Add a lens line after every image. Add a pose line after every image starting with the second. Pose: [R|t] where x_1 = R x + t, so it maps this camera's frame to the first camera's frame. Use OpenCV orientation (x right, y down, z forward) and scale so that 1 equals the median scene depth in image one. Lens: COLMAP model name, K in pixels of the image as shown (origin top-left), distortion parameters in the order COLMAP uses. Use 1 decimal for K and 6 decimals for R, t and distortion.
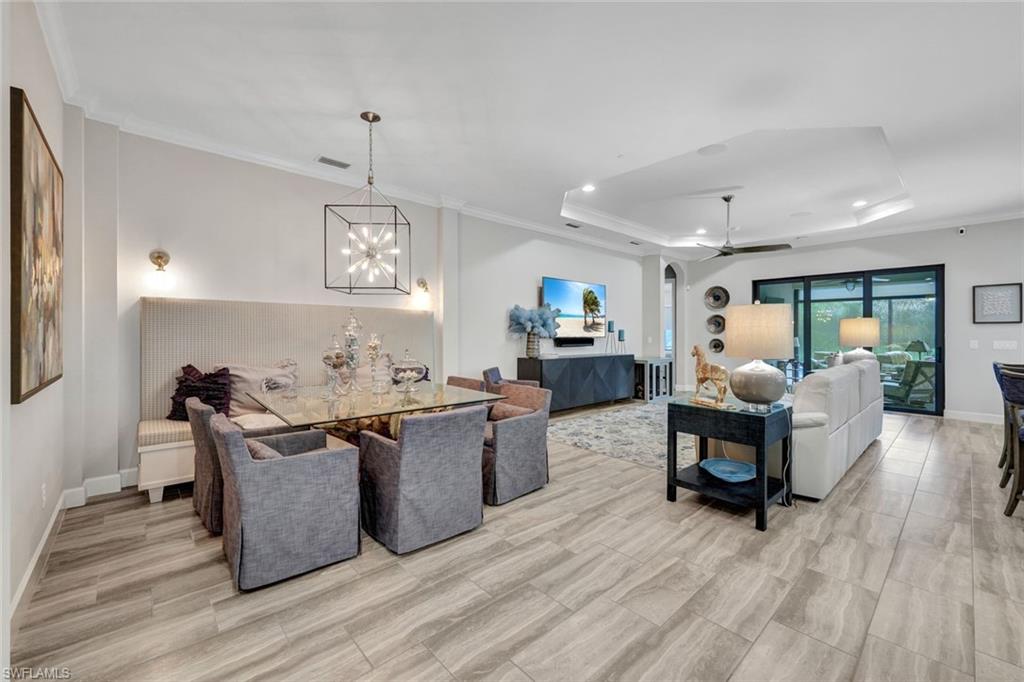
lens RADIAL K [[413.0, 0, 524.8], [0, 413.0, 343.8], [0, 0, 1]] dist [0.002322, 0.000468]
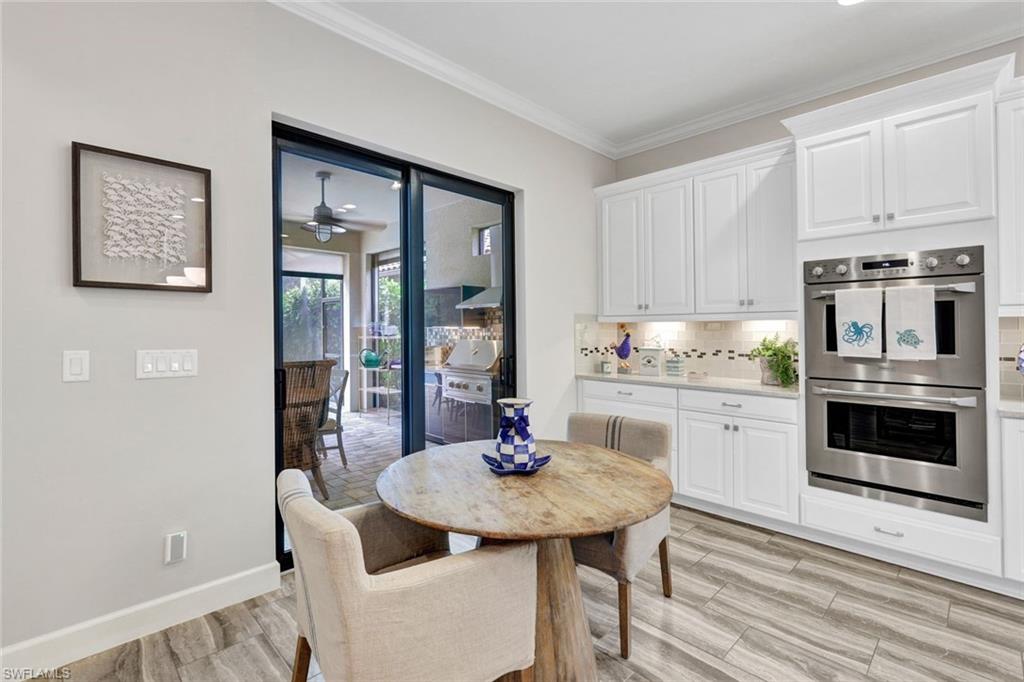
lens RADIAL K [[468.9, 0, 507.1], [0, 468.9, 333.1], [0, 0, 1]] dist [0.002003, 0.000350]
pose [[-0.015116, -0.001577, 0.999884, 0.648158], [0.020377, 0.999791, 0.001885, -0.011646], [-0.999678, 0.020403, -0.015081, 0.606892]]
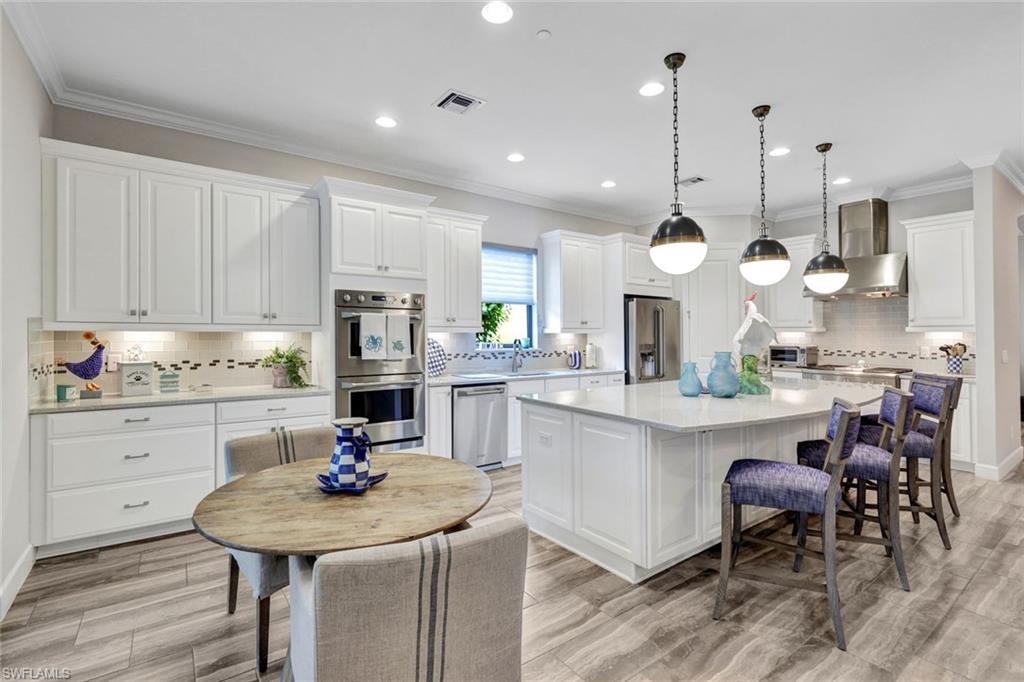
lens RADIAL K [[470.5, 0, 510.9], [0, 470.5, 326.4], [0, 0, 1]] dist [-0.000582, -0.000001]
pose [[-0.991932, 0.000020, 0.126770, 0.778095], [0.000627, 0.999989, 0.004751, -0.026520], [-0.126768, 0.004792, -0.991921, 0.837903]]
